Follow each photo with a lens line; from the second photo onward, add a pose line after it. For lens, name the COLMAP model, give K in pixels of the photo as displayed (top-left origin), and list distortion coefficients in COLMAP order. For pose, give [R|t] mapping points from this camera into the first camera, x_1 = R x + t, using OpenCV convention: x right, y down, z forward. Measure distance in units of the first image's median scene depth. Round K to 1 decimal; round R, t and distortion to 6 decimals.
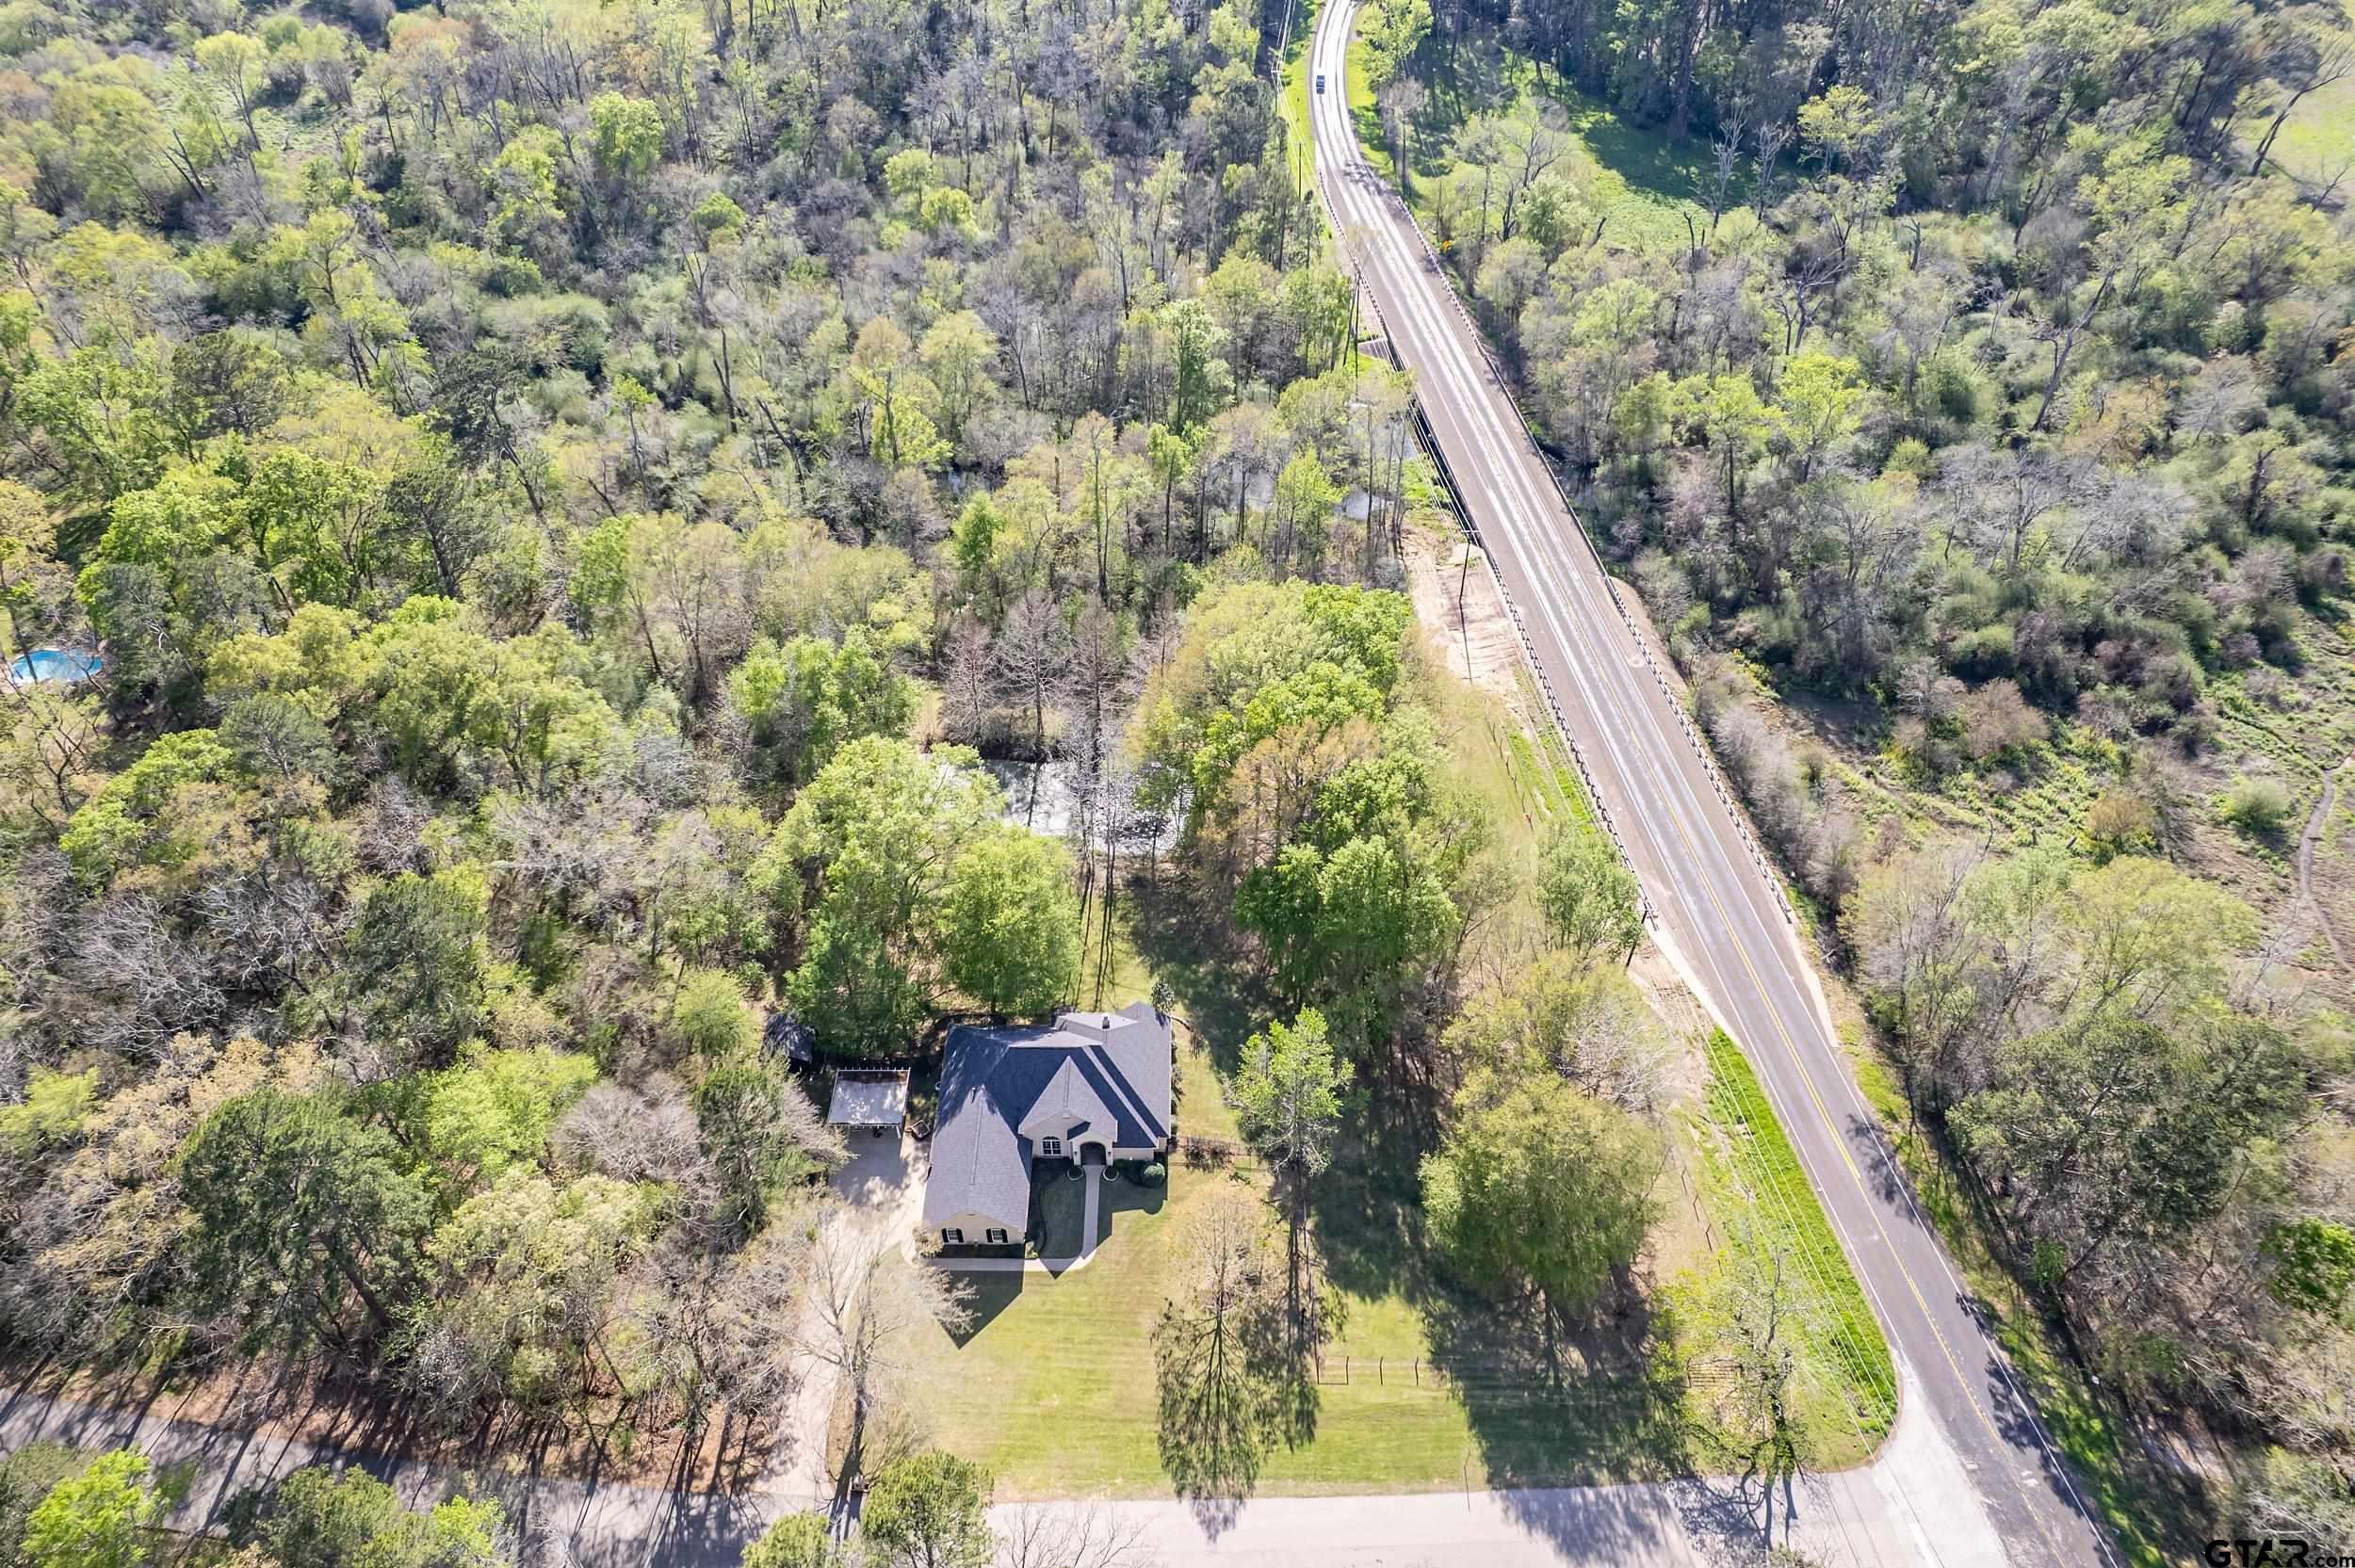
lens RADIAL K [[1520.4, 0, 1180.9], [0, 1520.4, 790.1], [0, 0, 1]] dist [-0.073780, 0.070745]
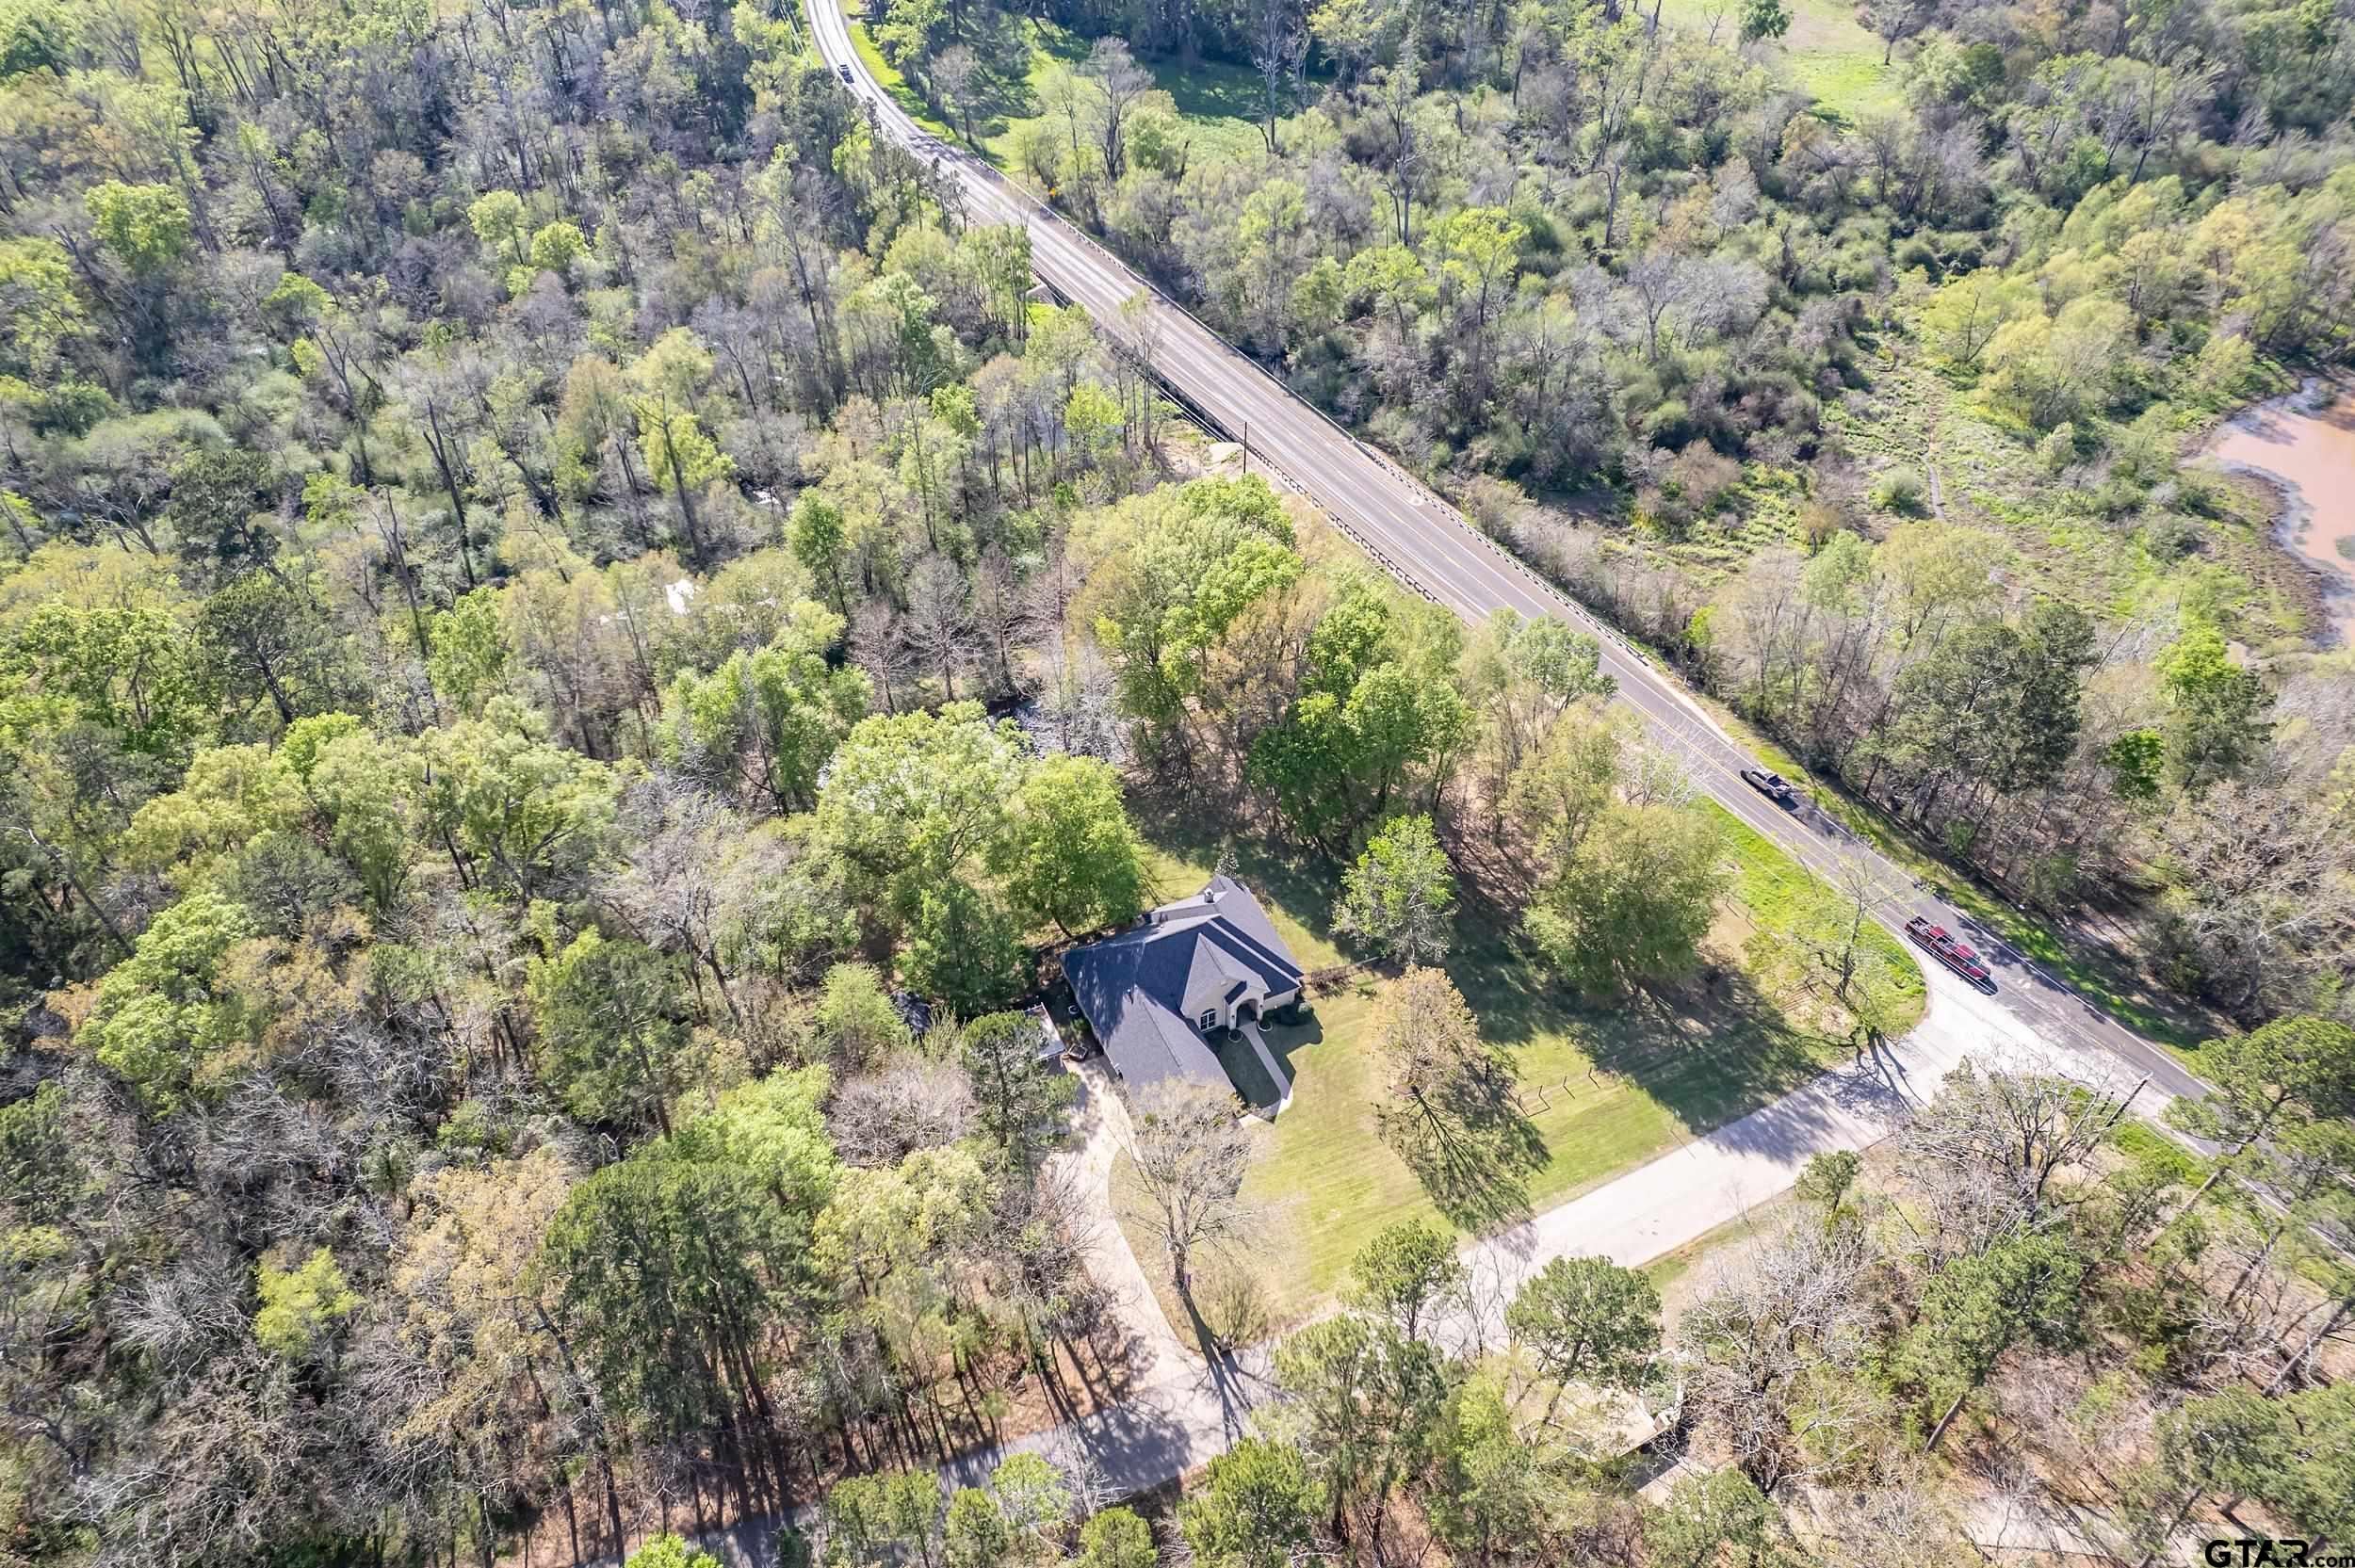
lens RADIAL K [[1523.9, 0, 1177.5], [0, 1523.9, 784.0], [0, 0, 1]] dist [-0.042712, -0.000204]
pose [[0.908091, -0.285632, 0.306243, -0.327768], [0.286115, 0.957169, 0.044342, 0.019357], [-0.305791, 0.047354, 0.950920, -0.018454]]
